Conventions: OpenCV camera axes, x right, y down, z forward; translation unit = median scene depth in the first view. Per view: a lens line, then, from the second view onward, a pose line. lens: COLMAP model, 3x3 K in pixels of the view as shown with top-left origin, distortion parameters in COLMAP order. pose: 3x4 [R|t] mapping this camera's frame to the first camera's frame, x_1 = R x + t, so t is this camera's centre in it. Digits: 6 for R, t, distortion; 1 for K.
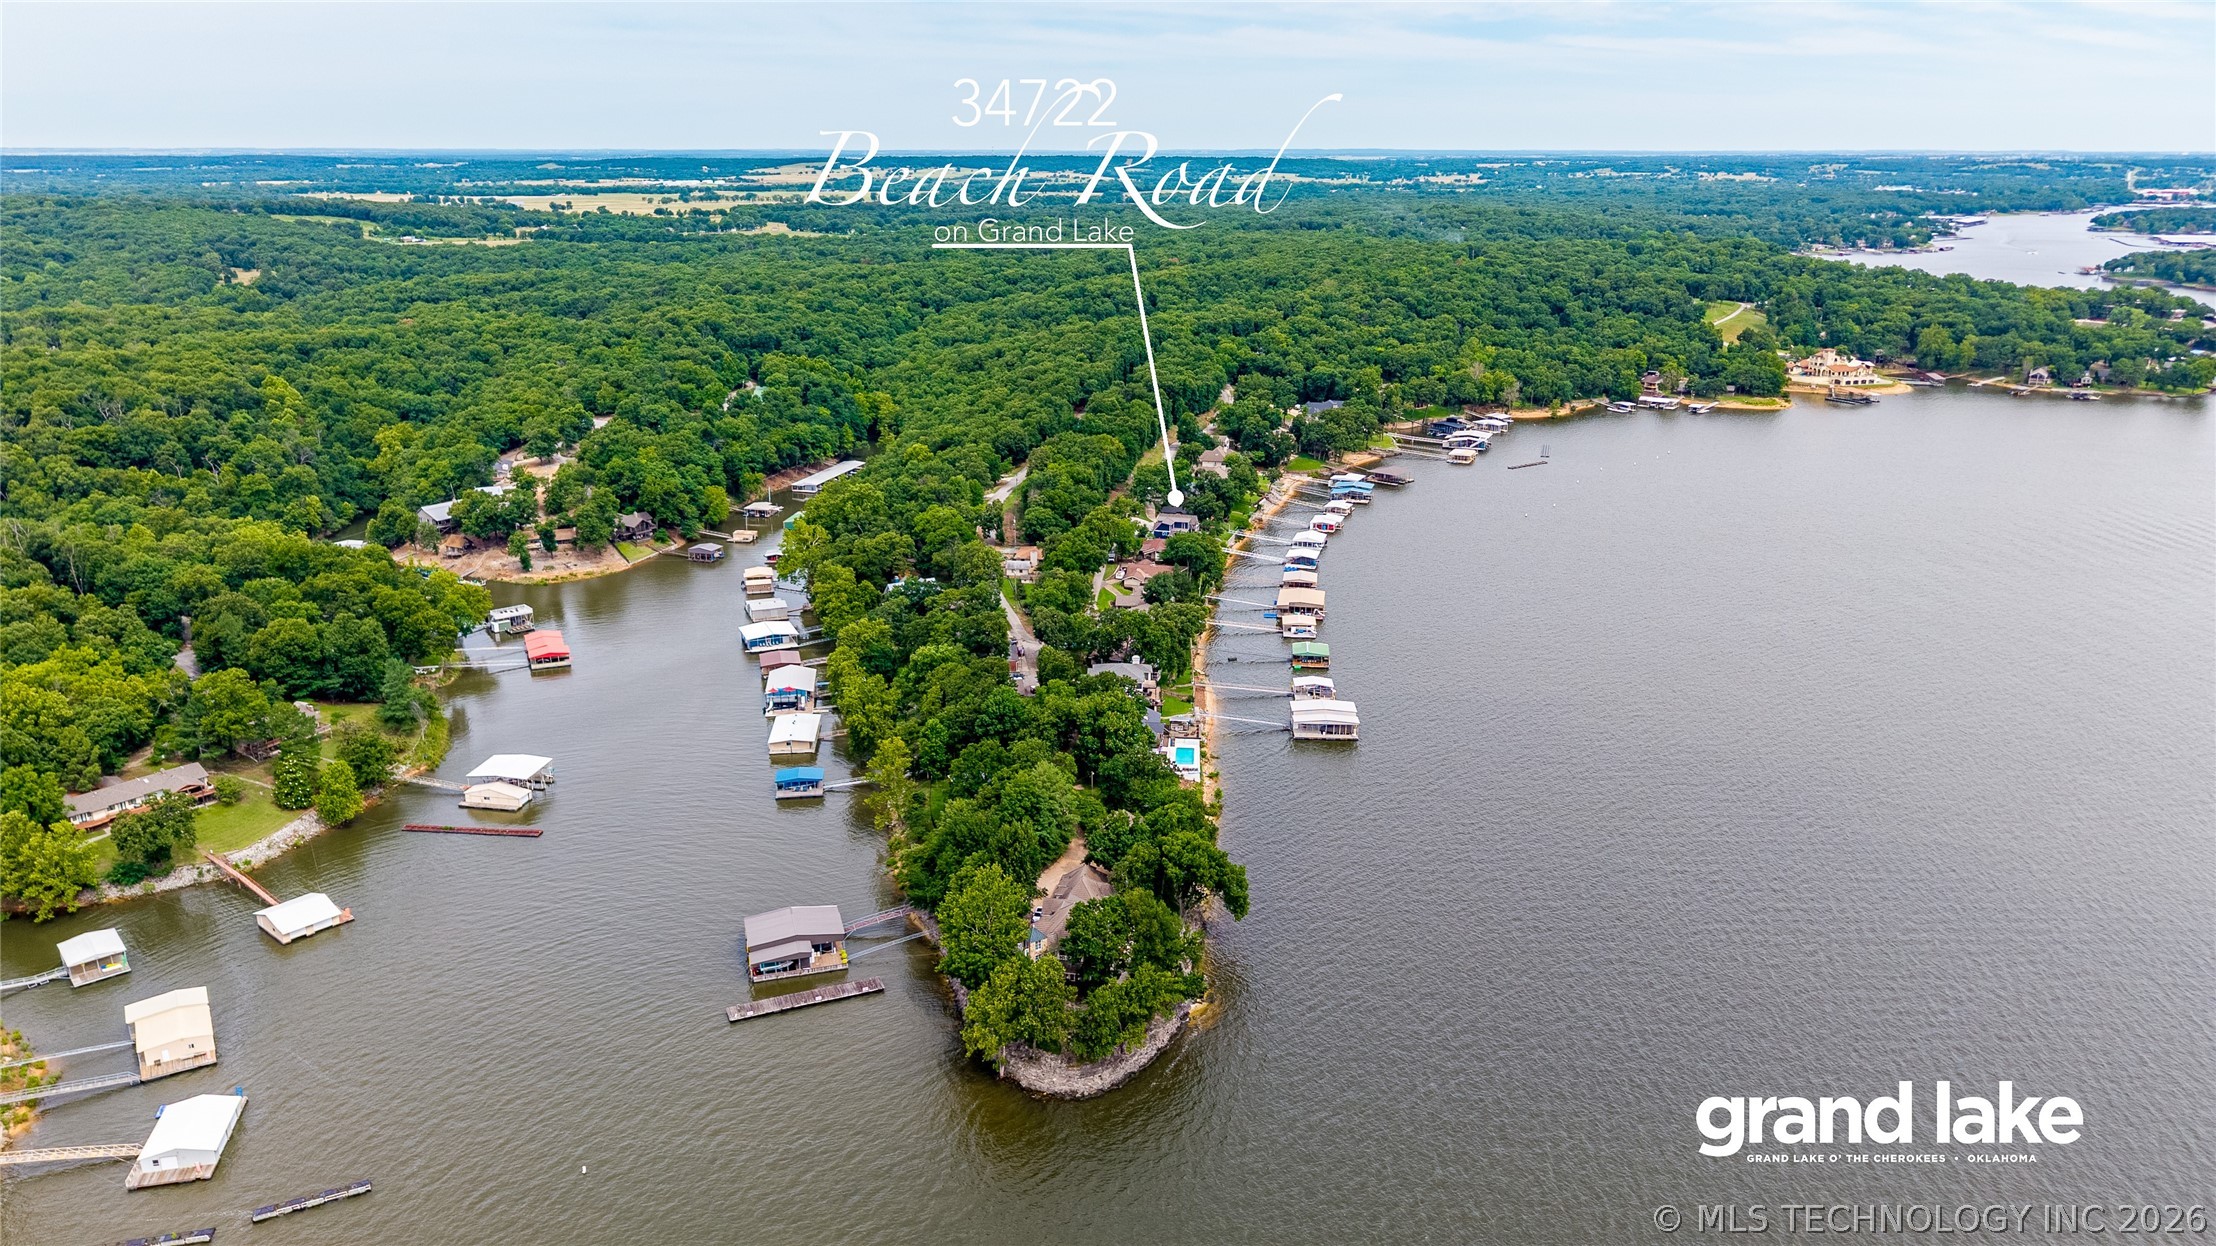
lens RADIAL K [[1517.3, 0, 1081.0], [0, 1517.3, 624.7], [0, 0, 1]] dist [0.028568, -0.028646]
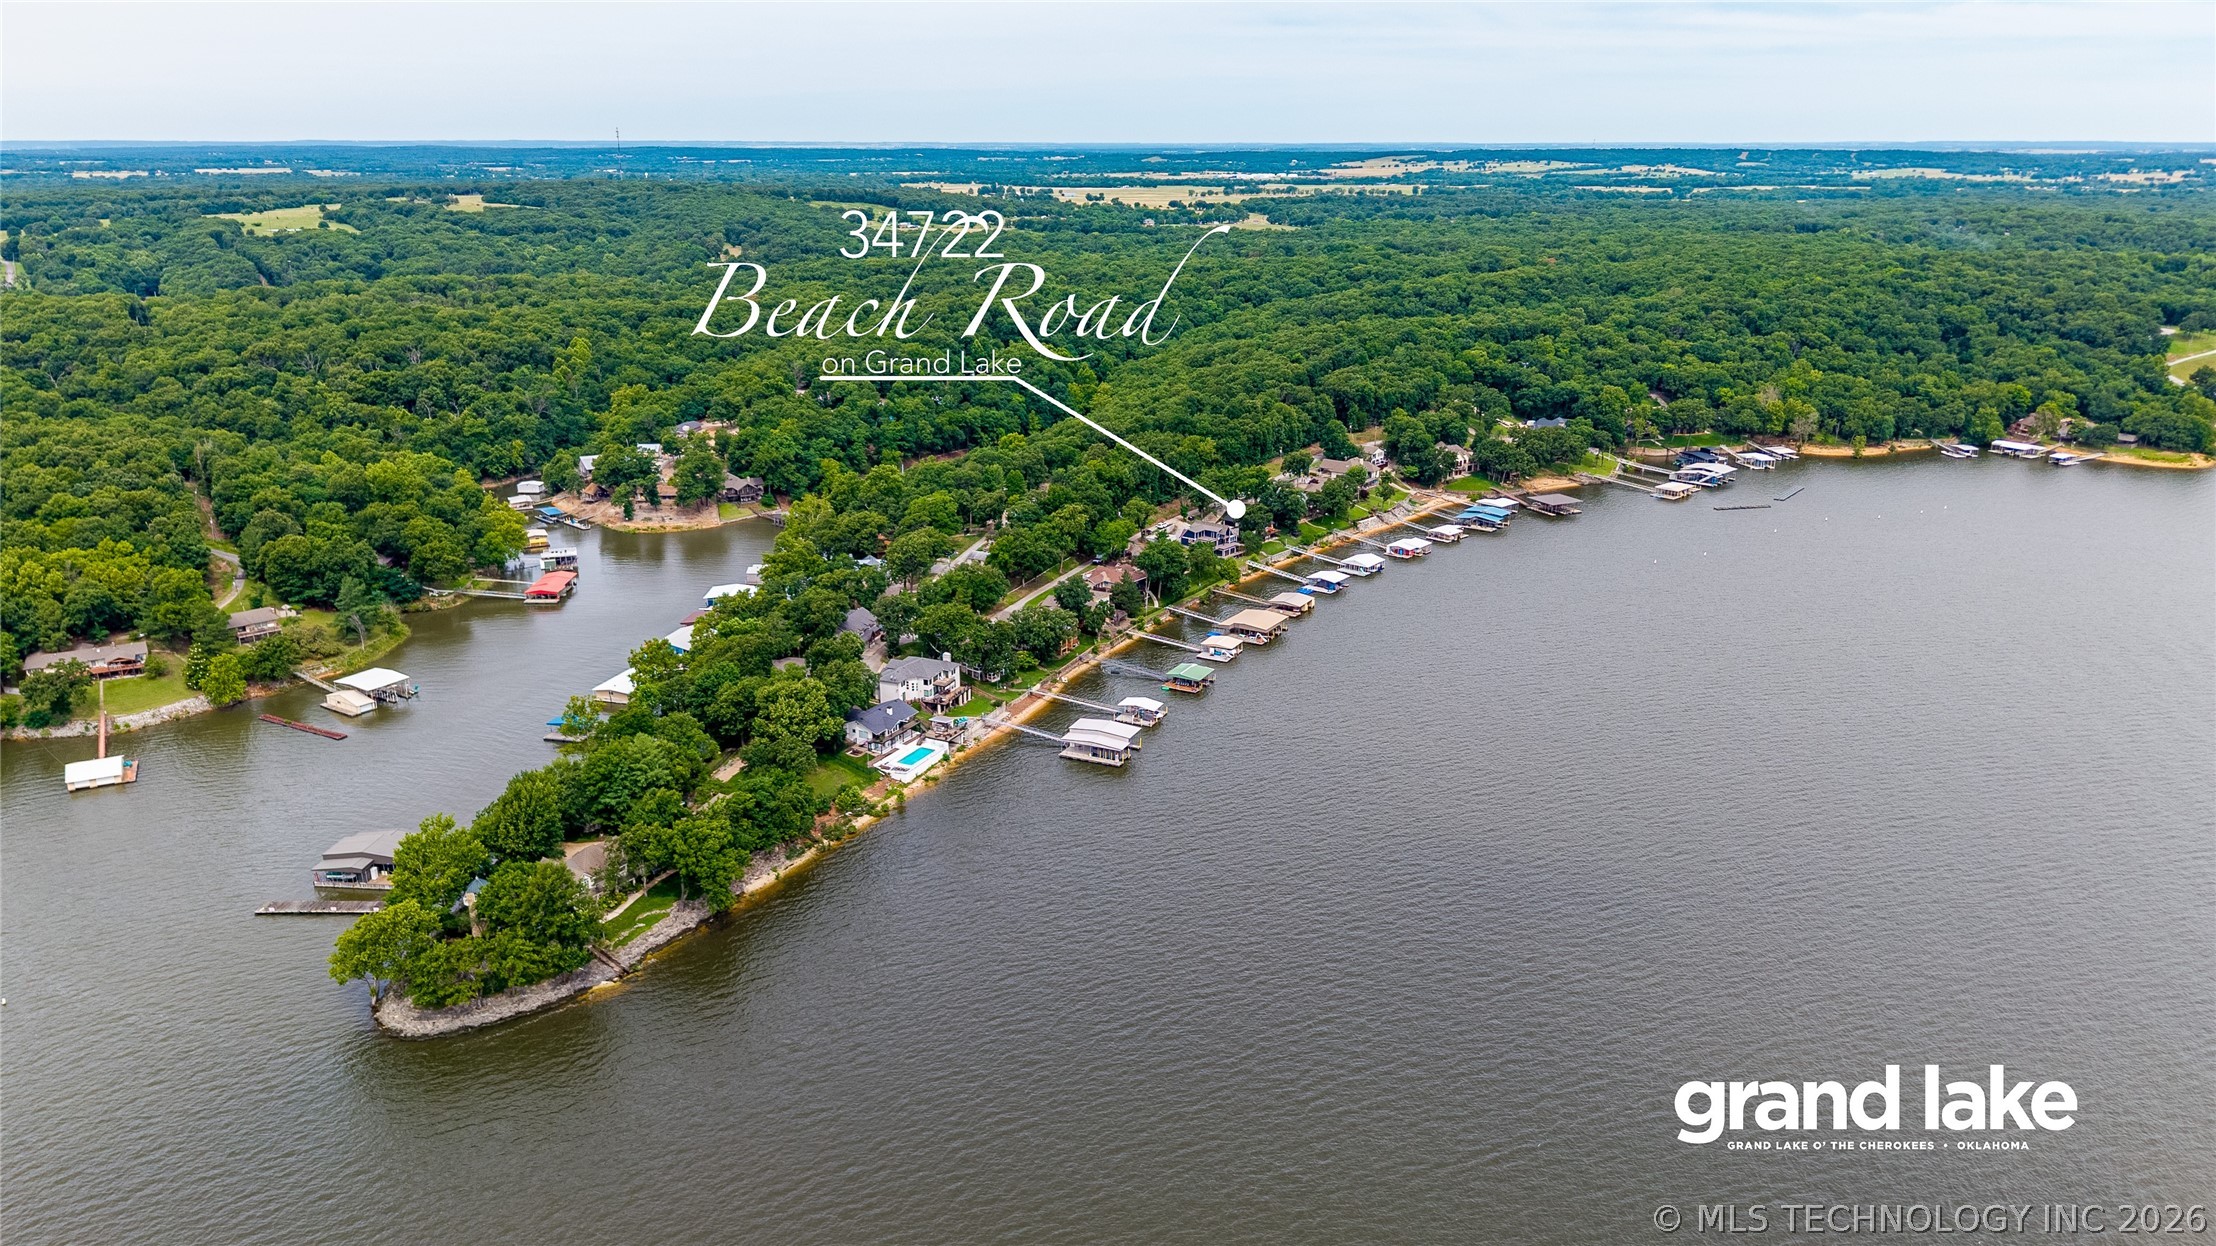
lens RADIAL K [[1517.3, 0, 1081.0], [0, 1517.3, 624.7], [0, 0, 1]] dist [0.028568, -0.028646]
pose [[0.928014, 0.113588, -0.354807, 0.229205], [-0.112213, 0.993382, 0.024524, -0.015540], [0.355244, 0.017056, 0.934618, 0.050262]]
